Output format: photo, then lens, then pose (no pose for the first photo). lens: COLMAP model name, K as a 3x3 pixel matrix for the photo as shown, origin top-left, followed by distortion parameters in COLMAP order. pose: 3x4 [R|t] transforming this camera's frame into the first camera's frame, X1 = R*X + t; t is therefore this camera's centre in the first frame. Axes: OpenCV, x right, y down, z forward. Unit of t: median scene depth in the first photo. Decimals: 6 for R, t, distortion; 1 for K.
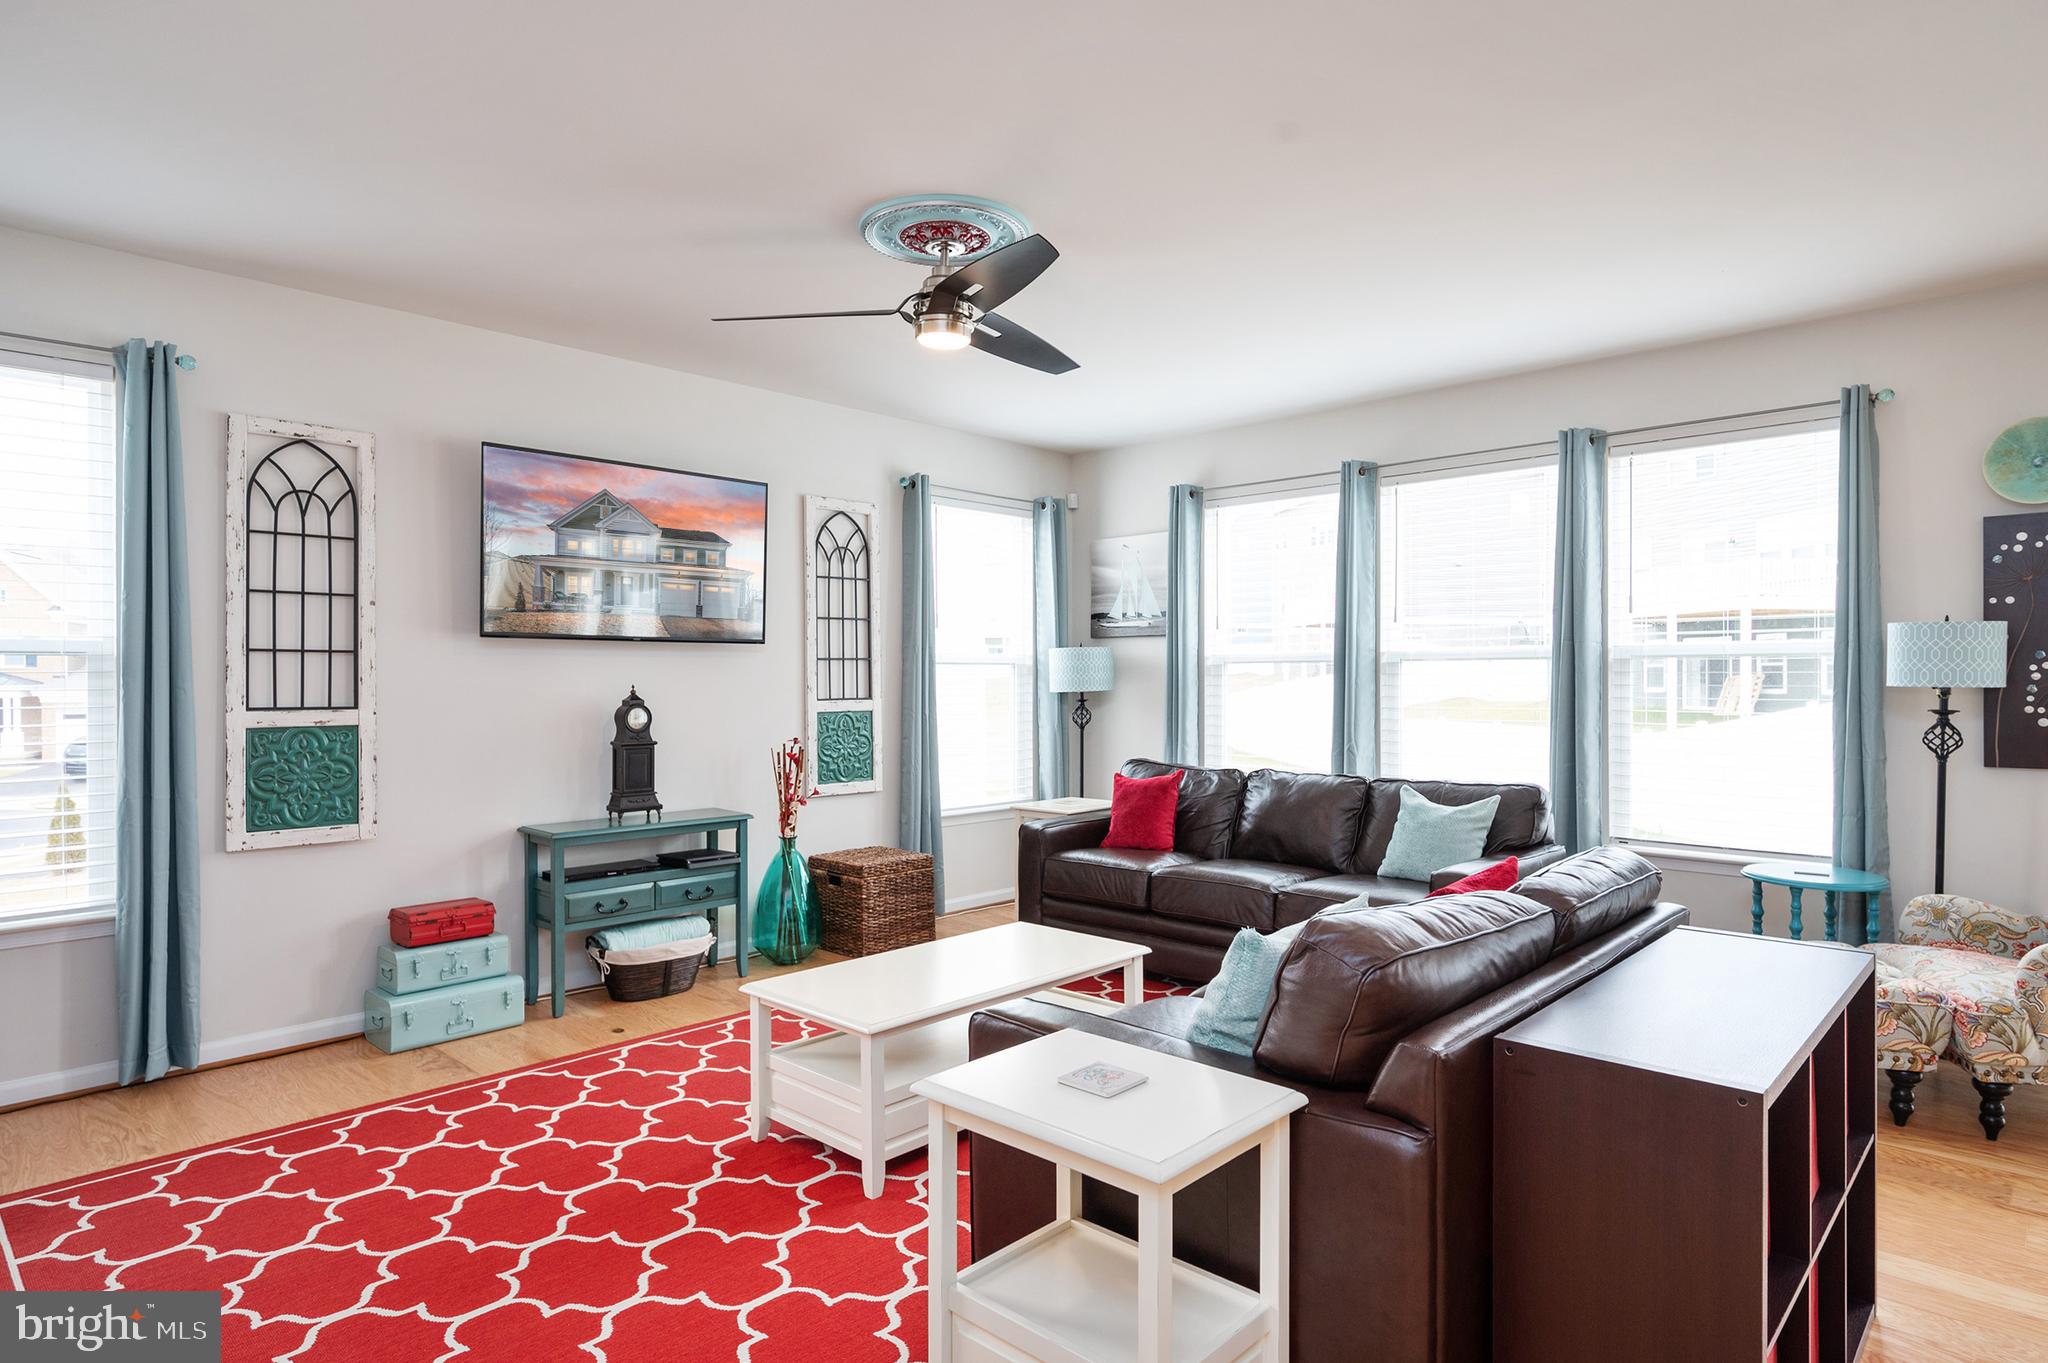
lens RADIAL K [[1132.7, 0, 1028.3], [0, 1132.7, 686.8], [0, 0, 1]] dist [-0.003074, -0.002136]
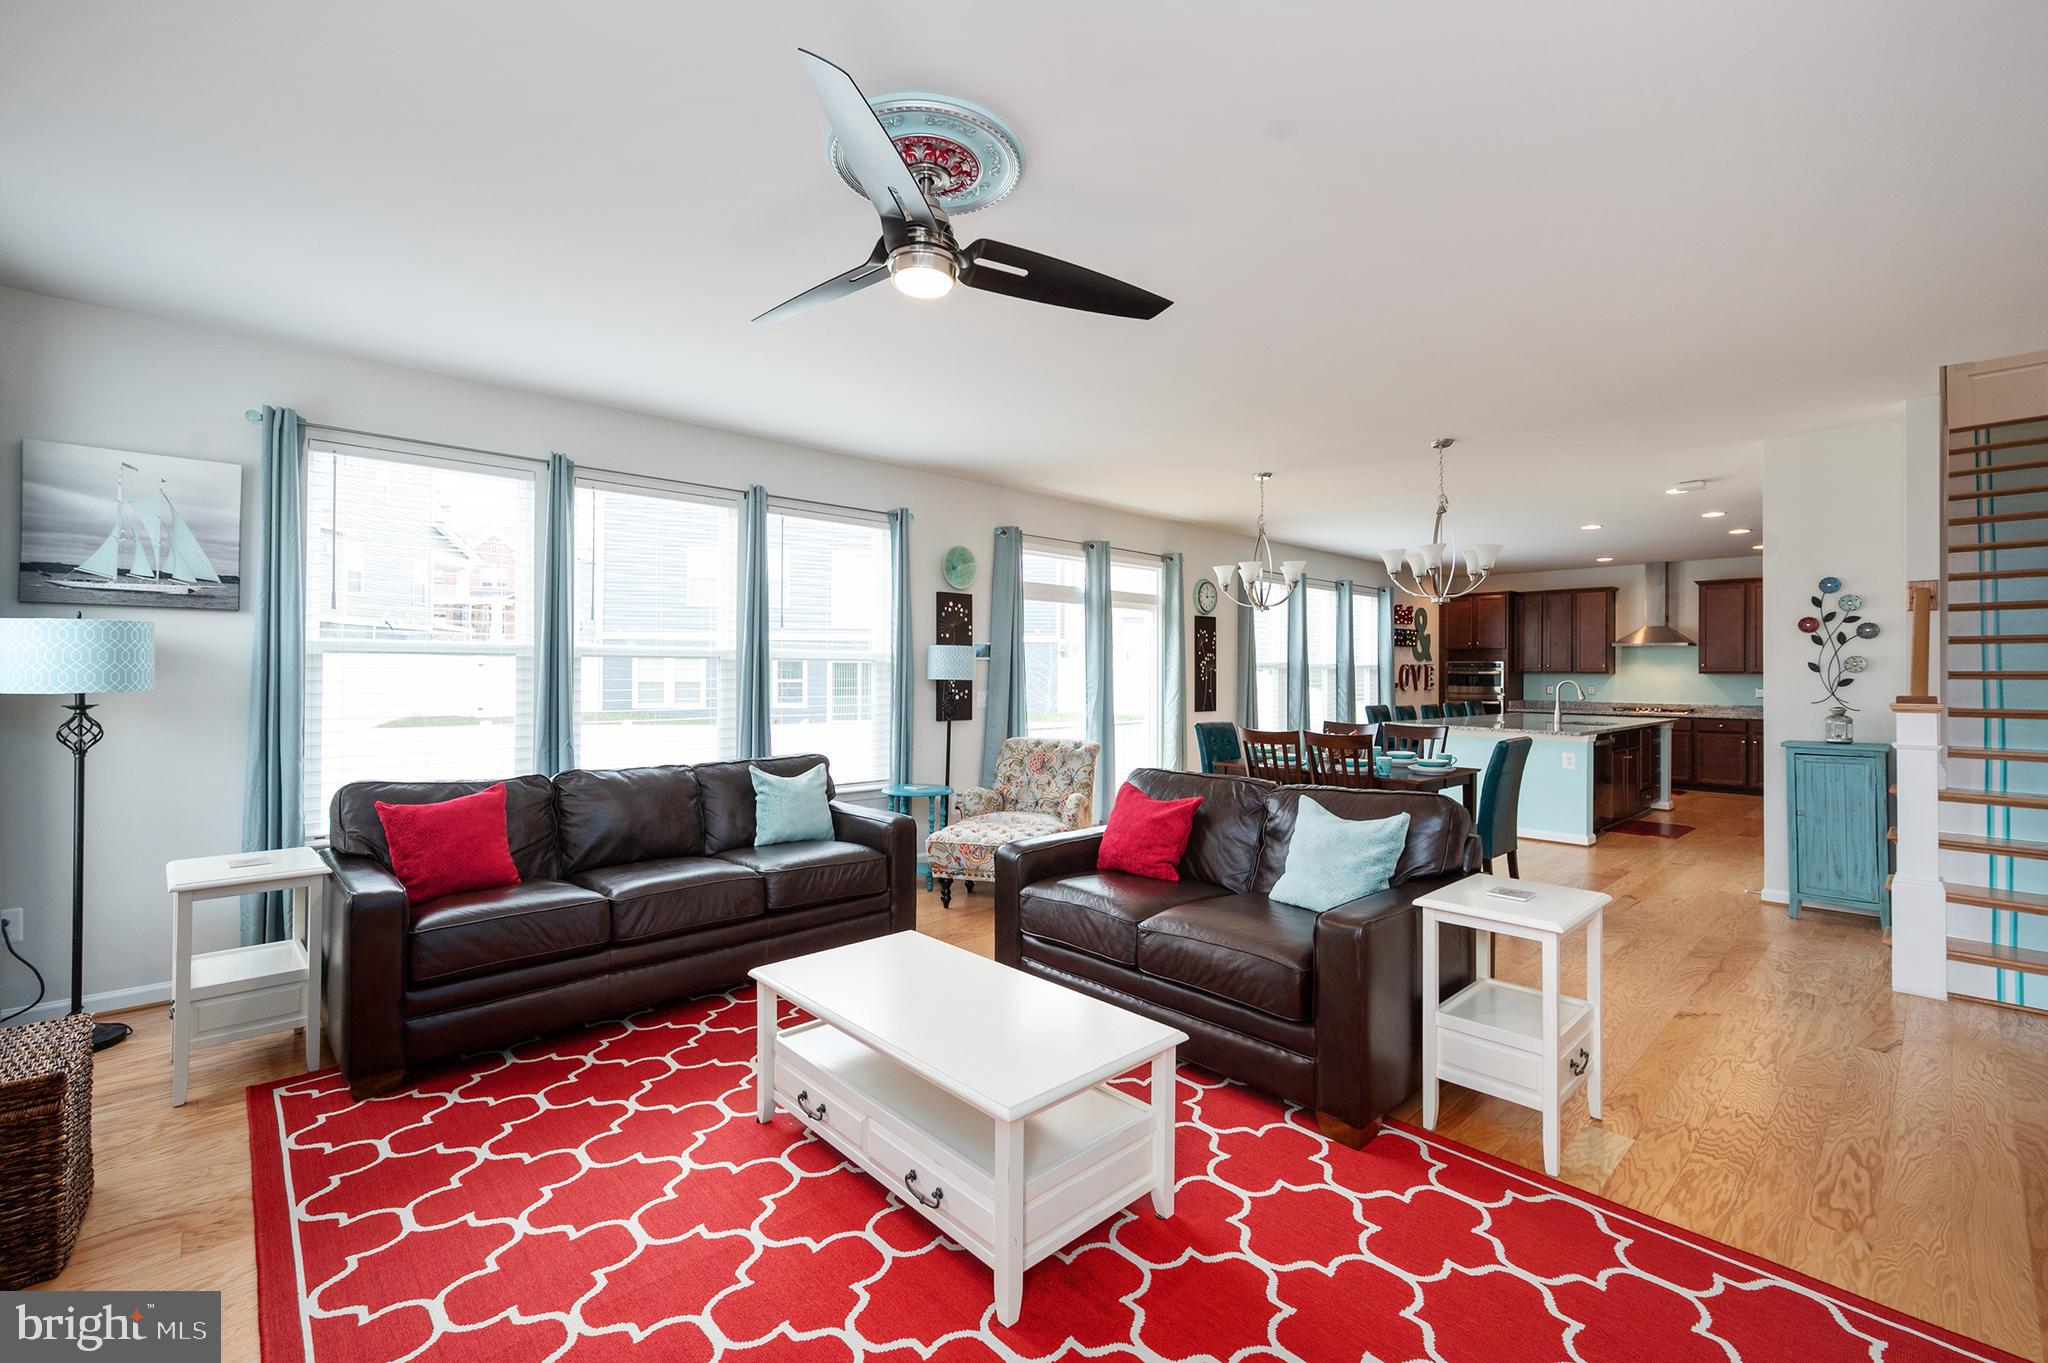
lens RADIAL K [[877.7, 0, 1023.3], [0, 877.7, 668.2], [0, 0, 1]] dist [0.004296, -0.000257]
pose [[0.061882, 0.009312, 0.998040, -0.521990], [0.001832, 0.999954, -0.009444, -0.004242], [-0.998082, 0.002413, 0.061862, 0.625577]]
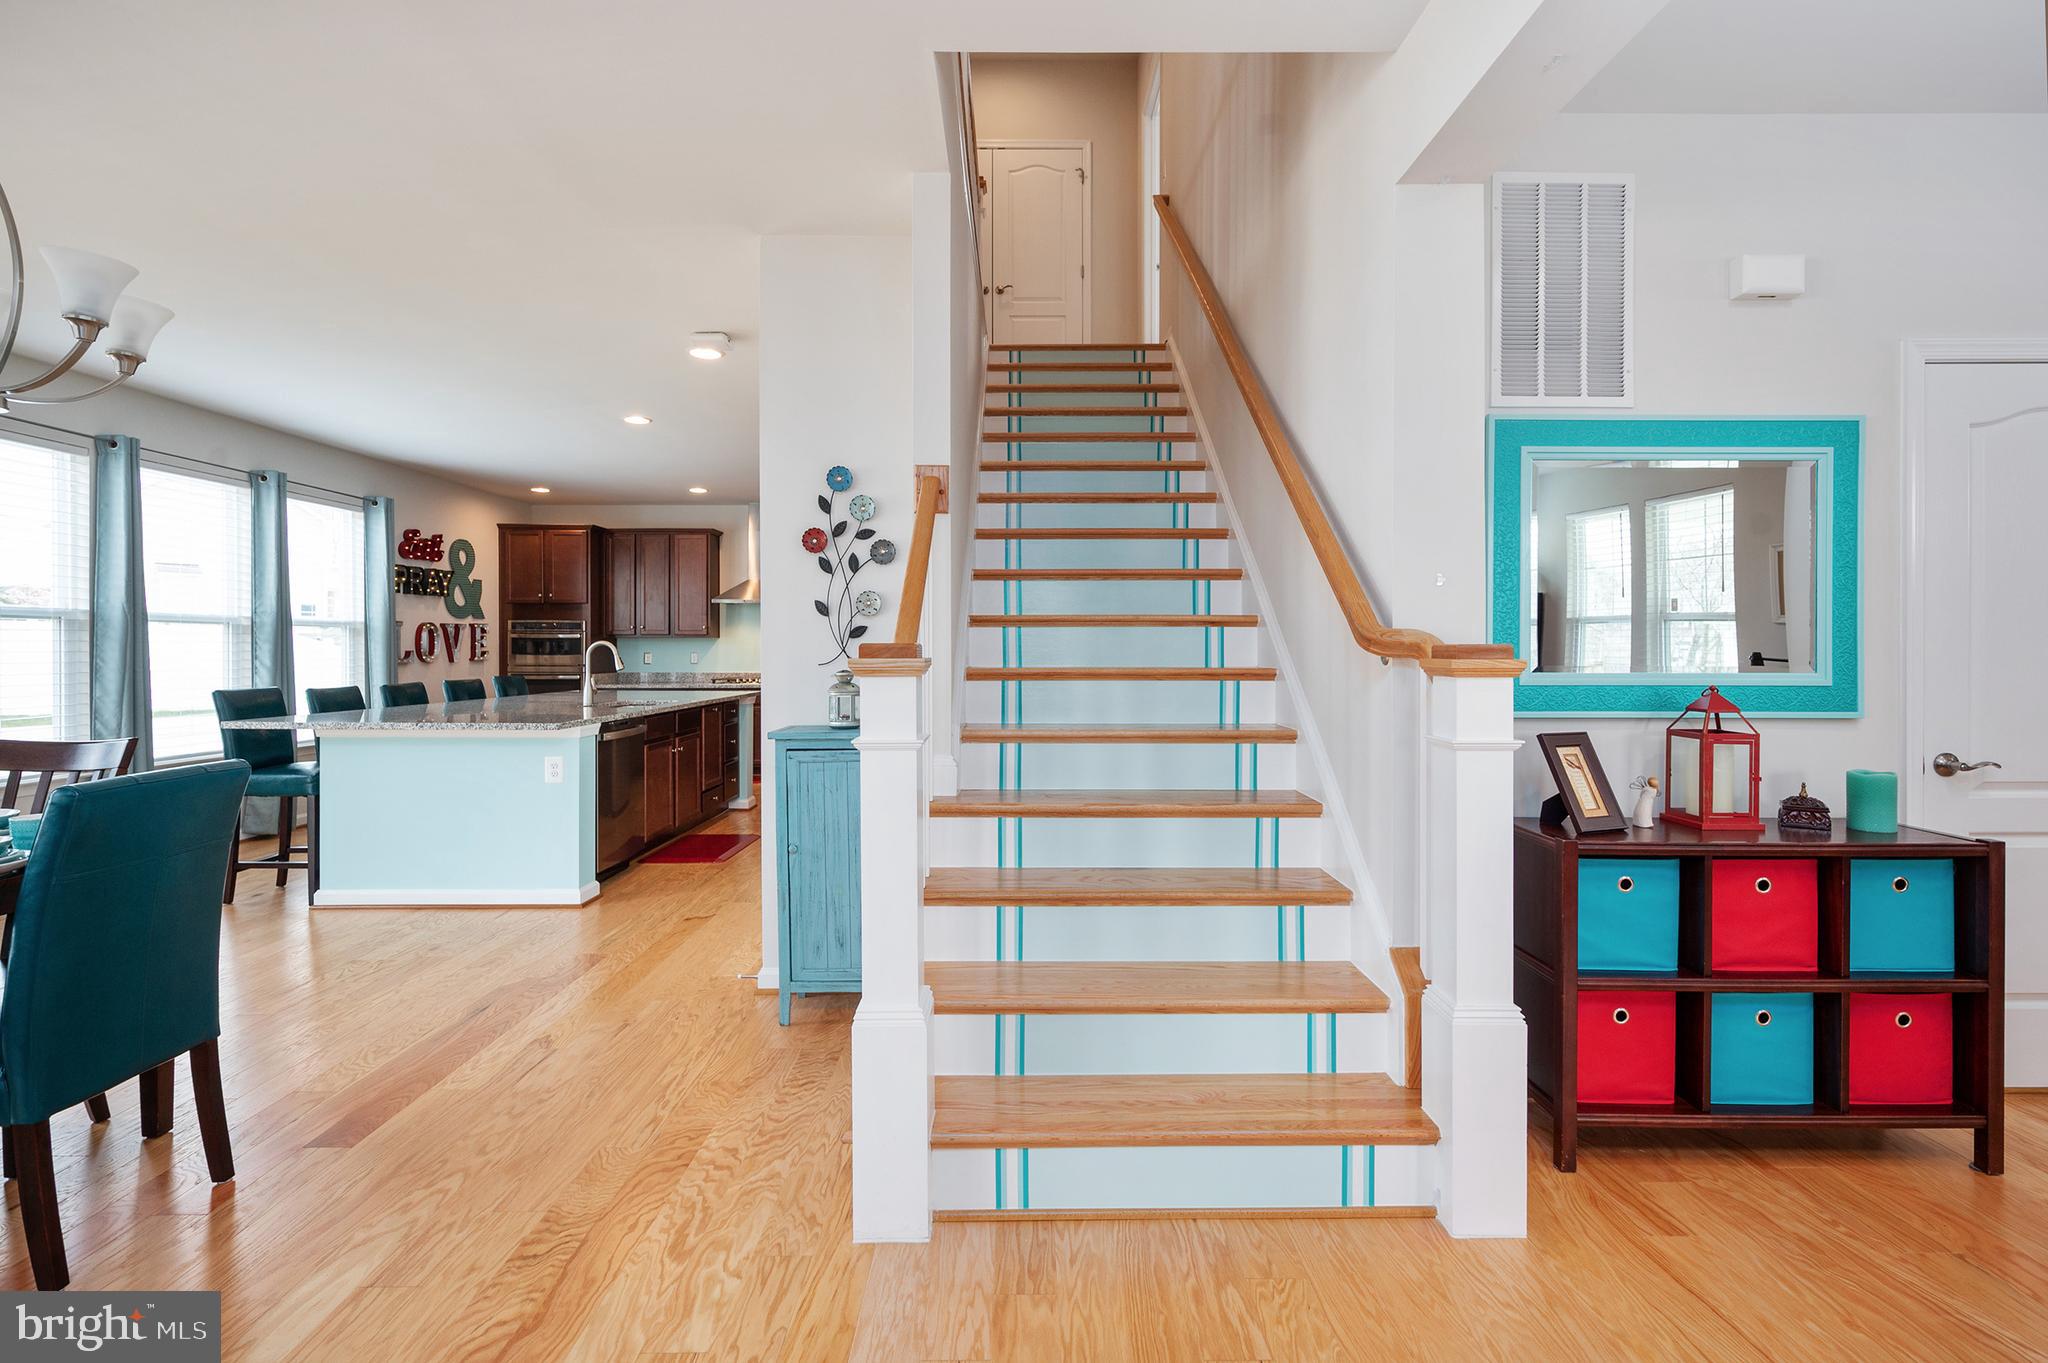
lens RADIAL K [[945.4, 0, 1027.8], [0, 945.4, 651.7], [0, 0, 1]] dist [0.001835, 0.000602]
pose [[-0.686470, 0.001959, 0.727155, -0.058370], [0.007552, 0.999962, 0.004436, 0.016344], [-0.727119, 0.008536, -0.686459, 0.145026]]
